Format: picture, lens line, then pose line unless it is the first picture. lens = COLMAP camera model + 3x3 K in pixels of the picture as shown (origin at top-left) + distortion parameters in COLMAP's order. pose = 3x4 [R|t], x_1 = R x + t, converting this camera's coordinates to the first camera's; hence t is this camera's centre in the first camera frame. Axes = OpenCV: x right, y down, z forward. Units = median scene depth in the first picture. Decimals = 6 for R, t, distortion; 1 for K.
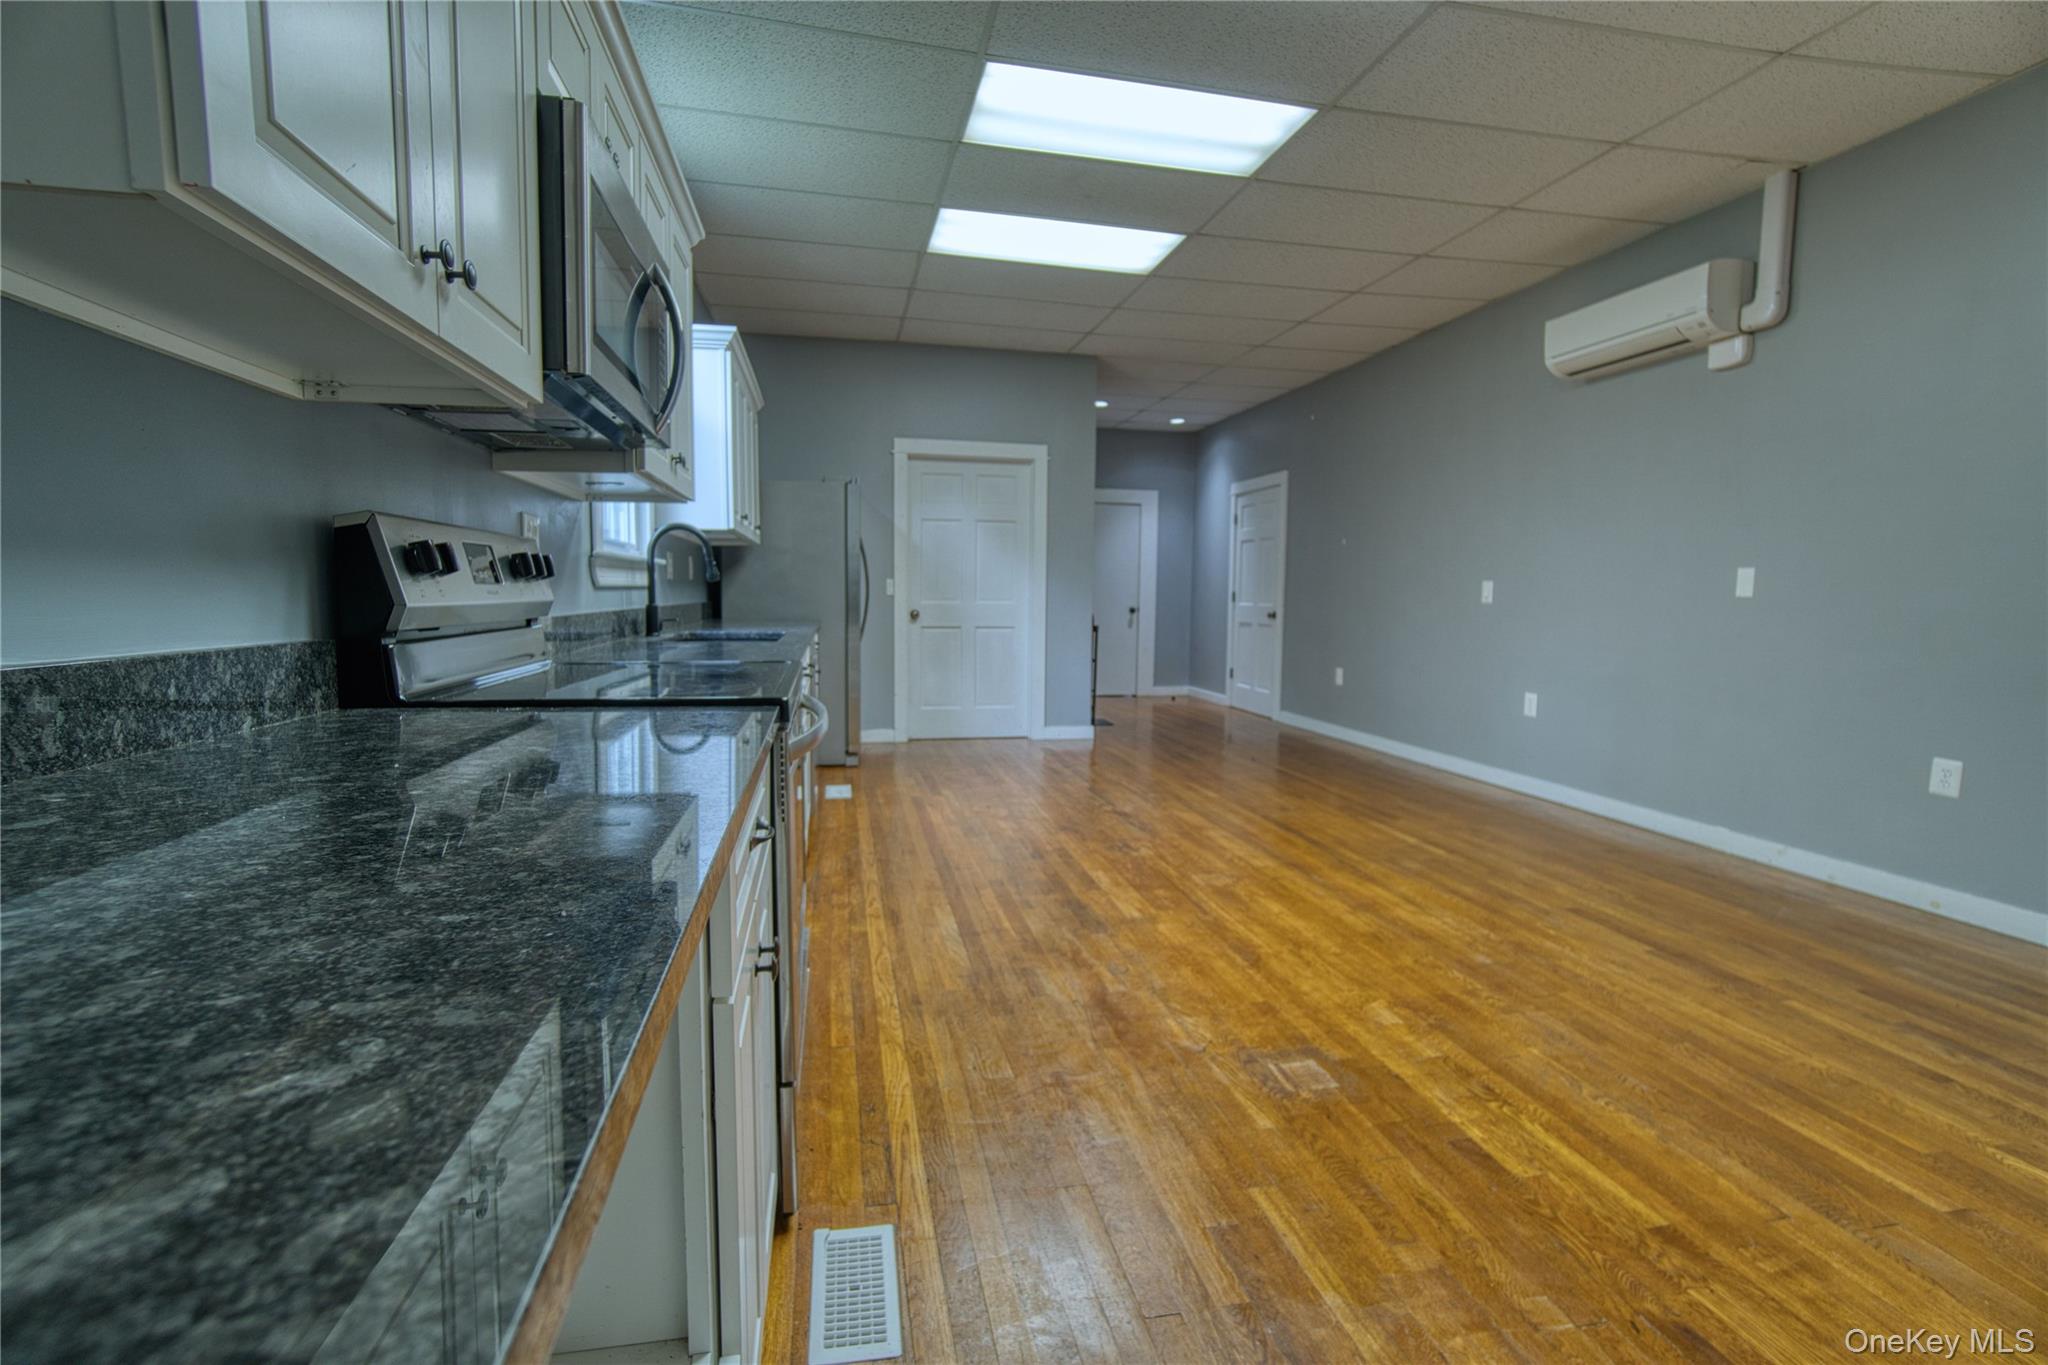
lens RADIAL K [[930.2, 0, 1031.0], [0, 930.2, 680.4], [0, 0, 1]] dist [-0.045113, 0.012117]
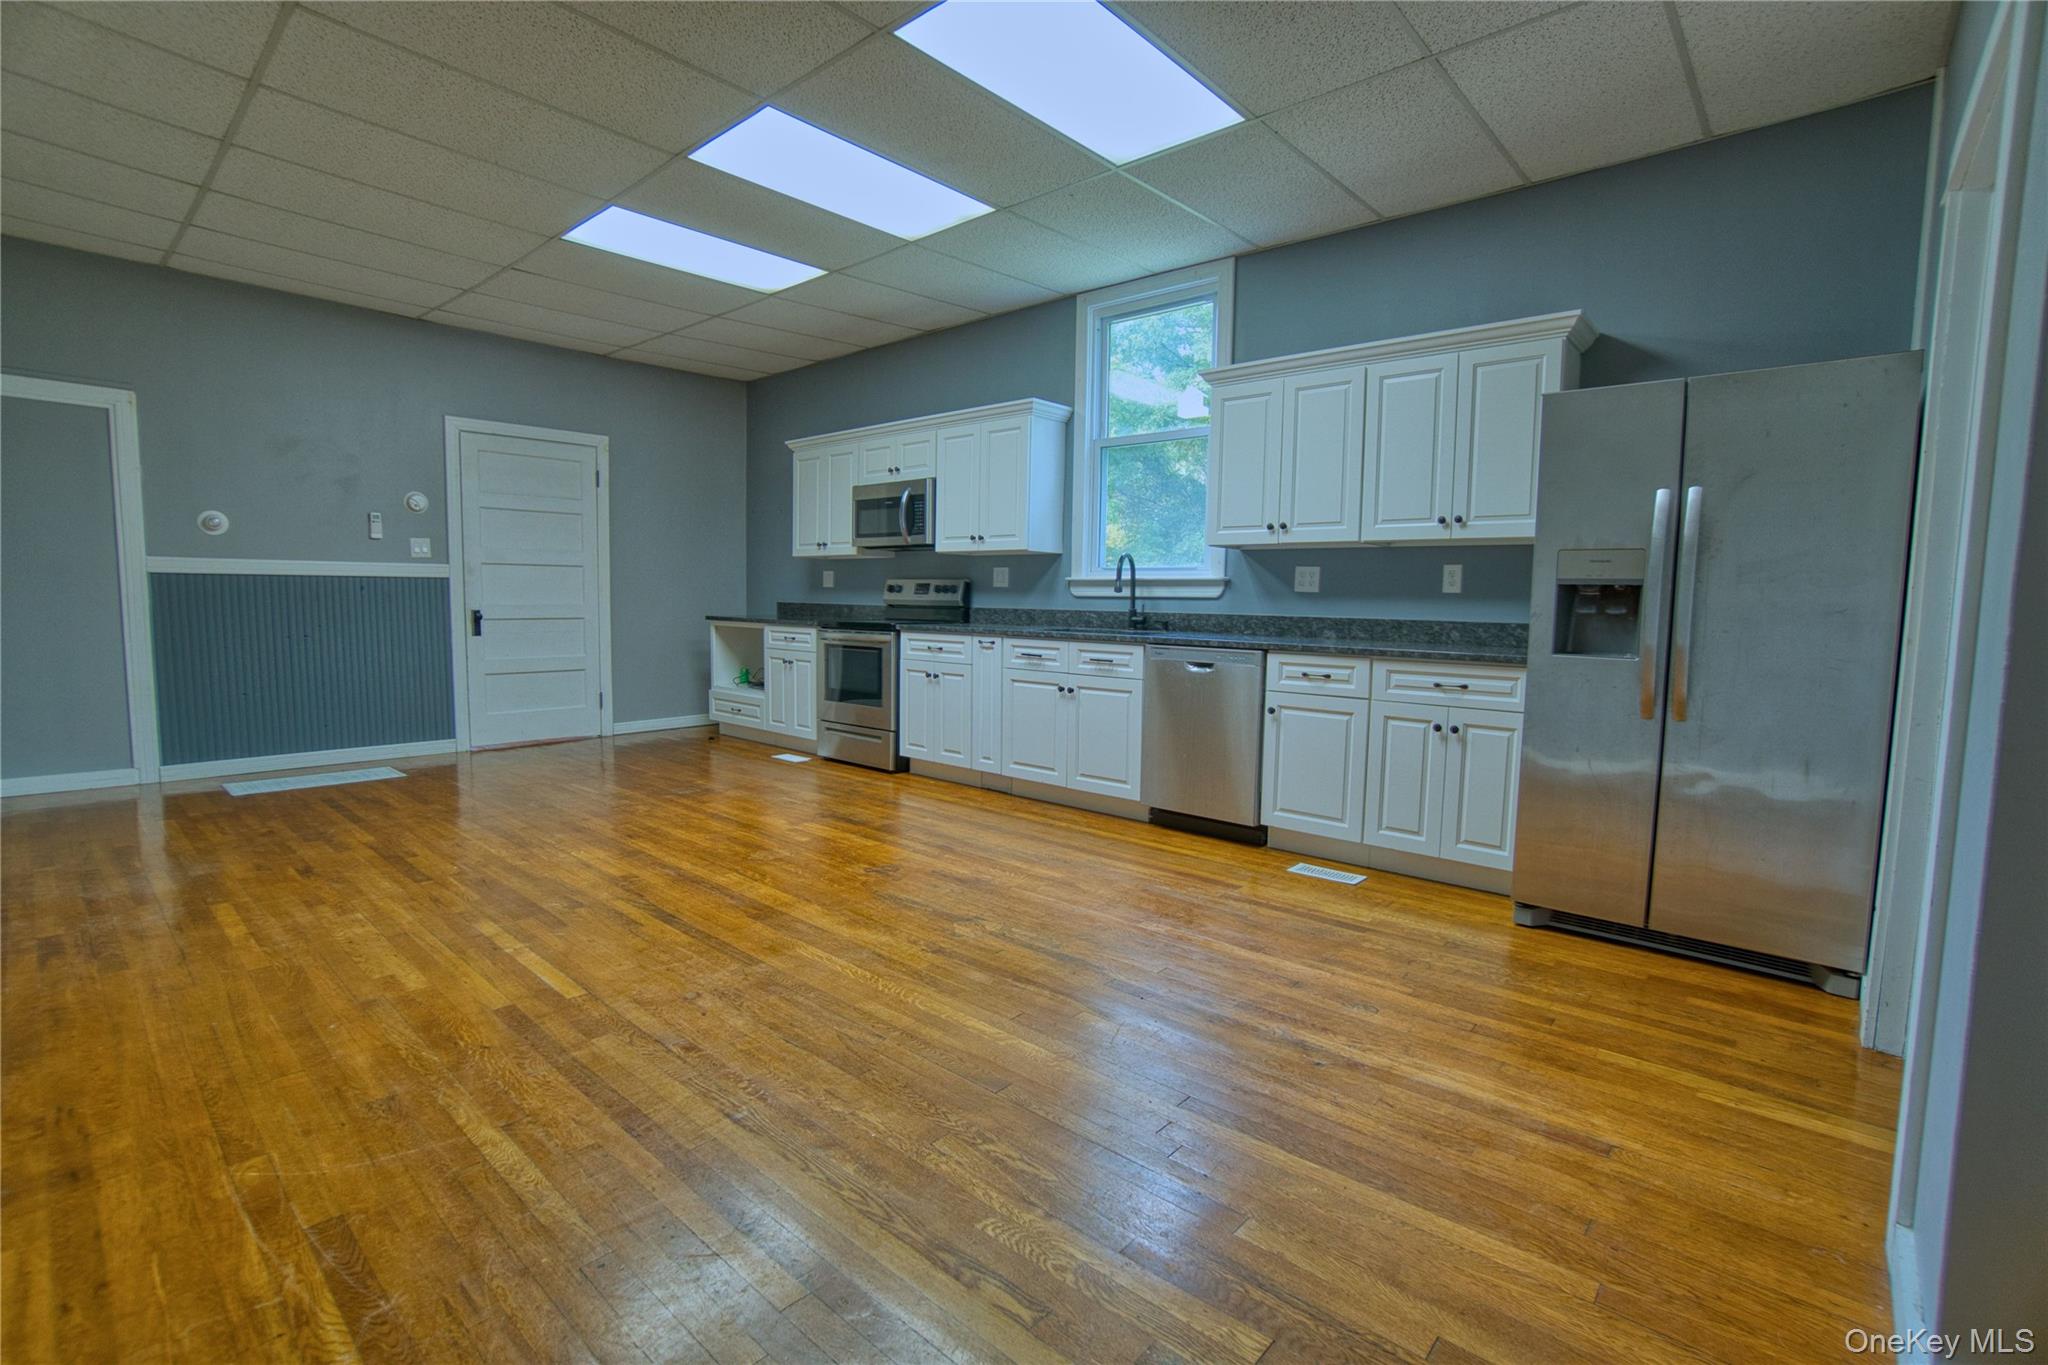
lens RADIAL K [[930.2, 0, 1027.3], [0, 930.2, 688.7], [0, 0, 1]] dist [-0.045113, 0.012117]
pose [[-0.805362, 0.033796, -0.591819, 0.614140], [-0.081468, 0.982590, 0.166974, -0.190842], [0.587158, 0.182689, -0.788587, 2.085900]]
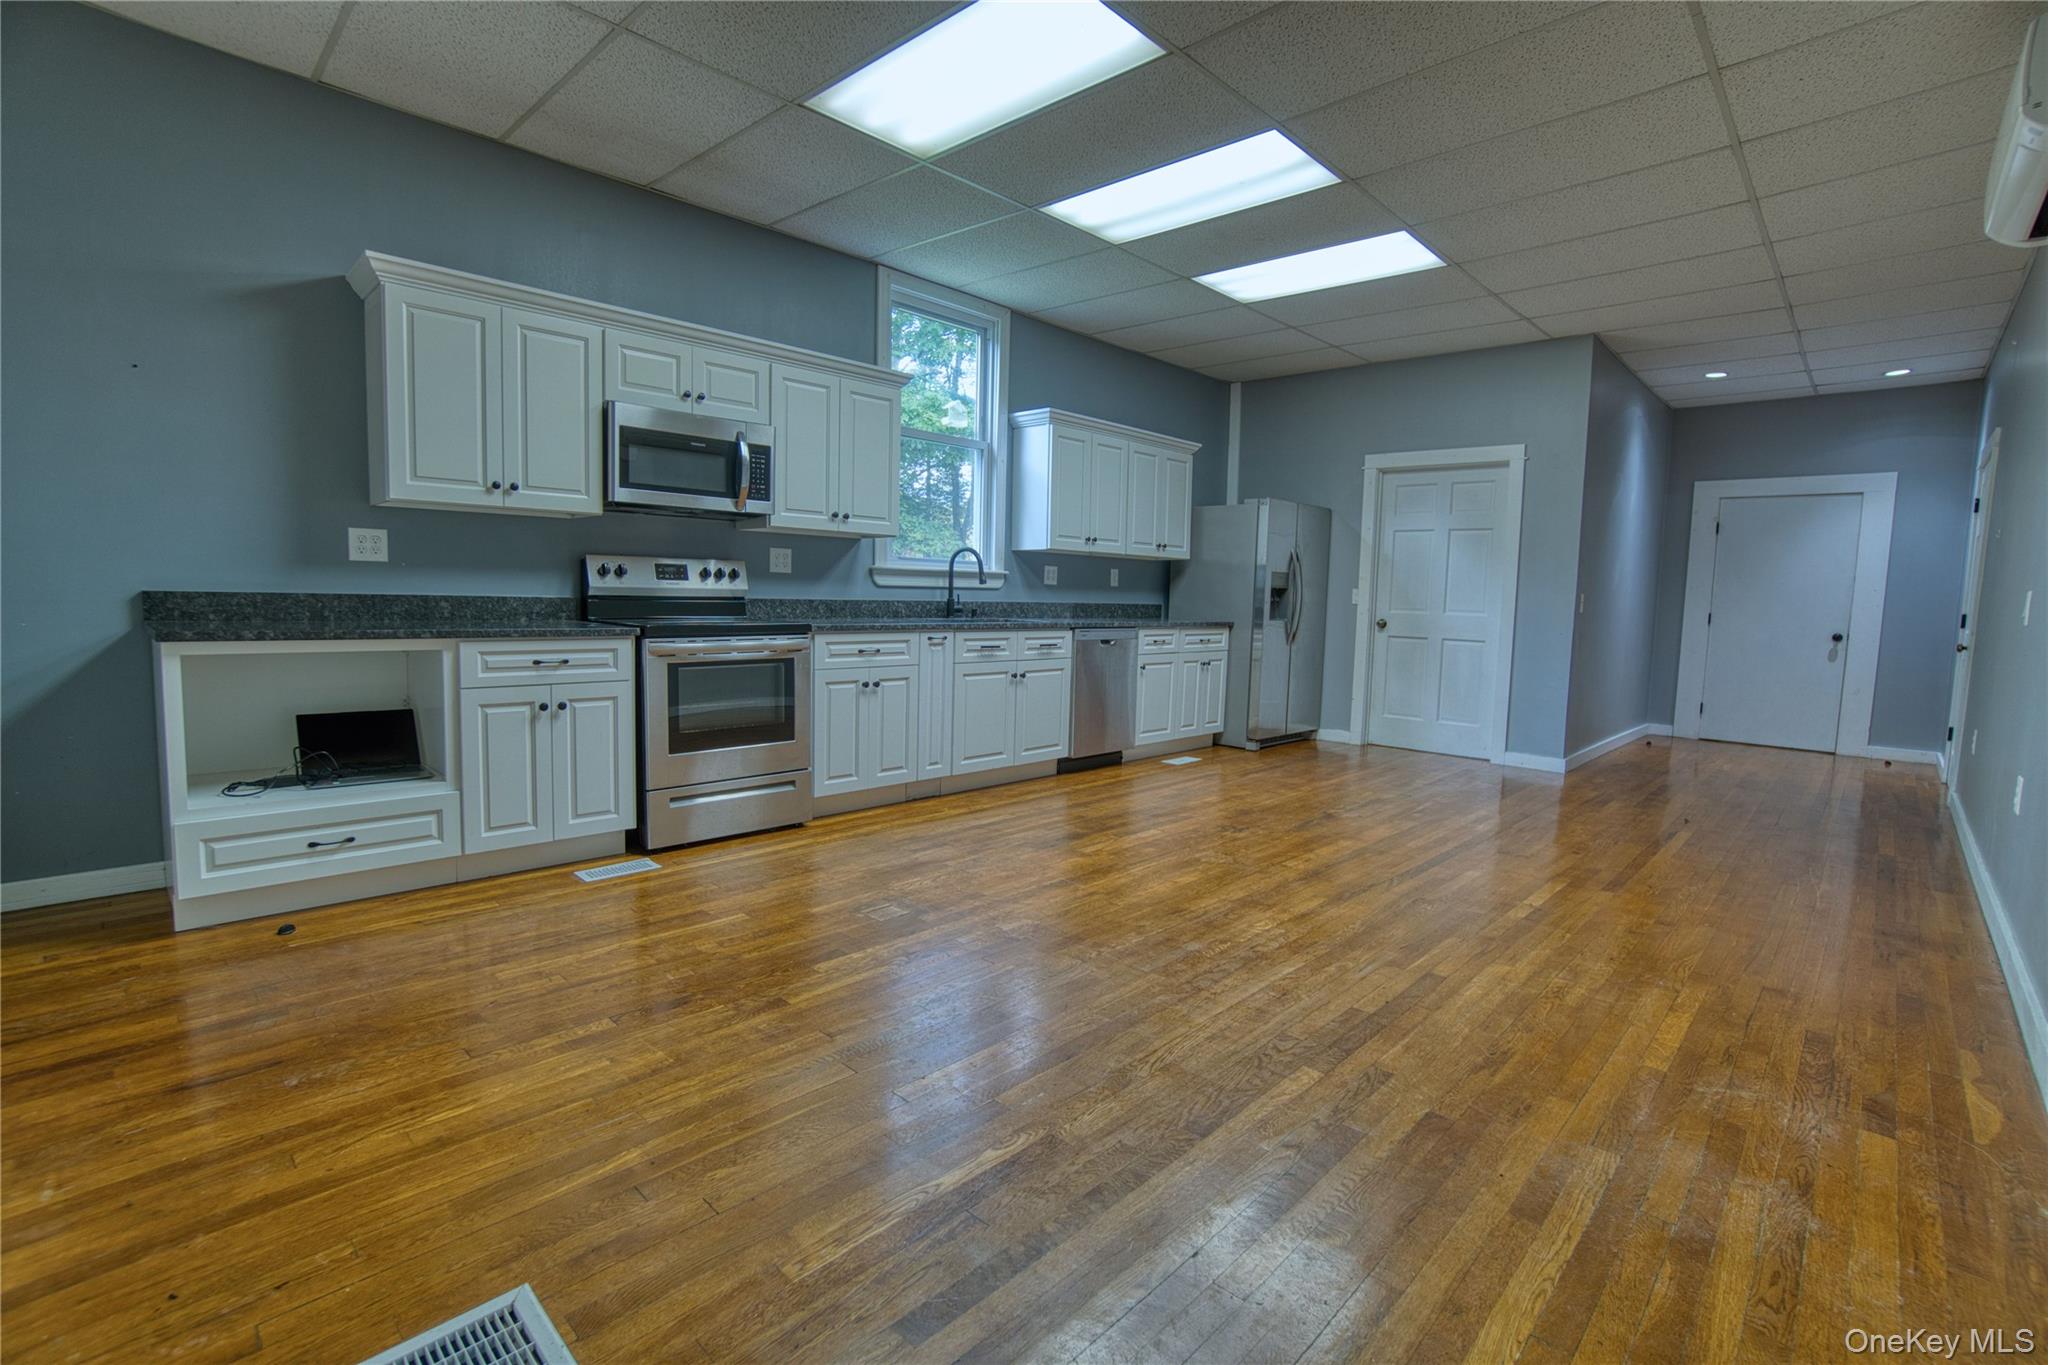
lens RADIAL K [[930.2, 0, 1027.3], [0, 930.2, 681.2], [0, 0, 1]] dist [-0.045113, 0.012117]
pose [[0.564930, 0.082341, -0.821020, 0.989320], [-0.097327, 0.994712, 0.032791, -0.005673], [0.819378, 0.061383, 0.569957, 0.195943]]
